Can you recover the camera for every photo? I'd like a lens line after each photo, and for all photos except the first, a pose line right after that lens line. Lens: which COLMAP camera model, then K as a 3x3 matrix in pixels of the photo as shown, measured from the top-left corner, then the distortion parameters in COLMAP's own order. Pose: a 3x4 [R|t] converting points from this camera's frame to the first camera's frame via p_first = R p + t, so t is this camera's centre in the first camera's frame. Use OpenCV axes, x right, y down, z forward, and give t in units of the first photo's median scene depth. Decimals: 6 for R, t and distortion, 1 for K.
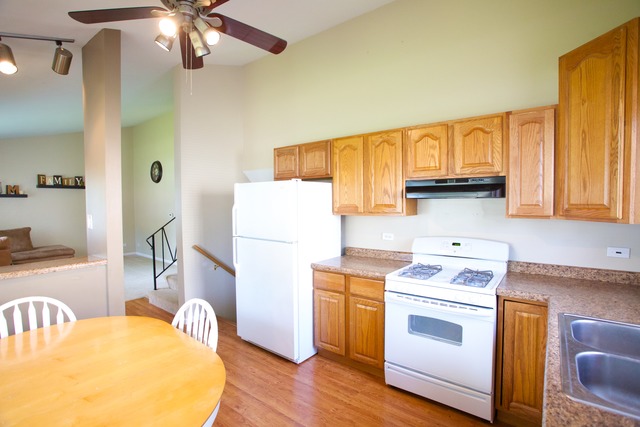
lens RADIAL K [[305.2, 0, 320.7], [0, 305.2, 216.2], [0, 0, 1]] dist [-0.019869, 0.002862]
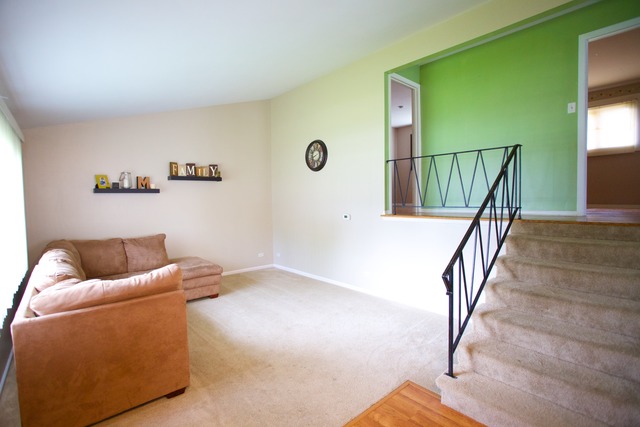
lens RADIAL K [[305.2, 0, 318.6], [0, 305.2, 212.9], [0, 0, 1]] dist [-0.019869, 0.002862]
pose [[0.985463, 0.000365, -0.169890, -0.442933], [0.001032, 0.999966, 0.008140, -0.018177], [0.169887, -0.008197, 0.985429, 0.314343]]
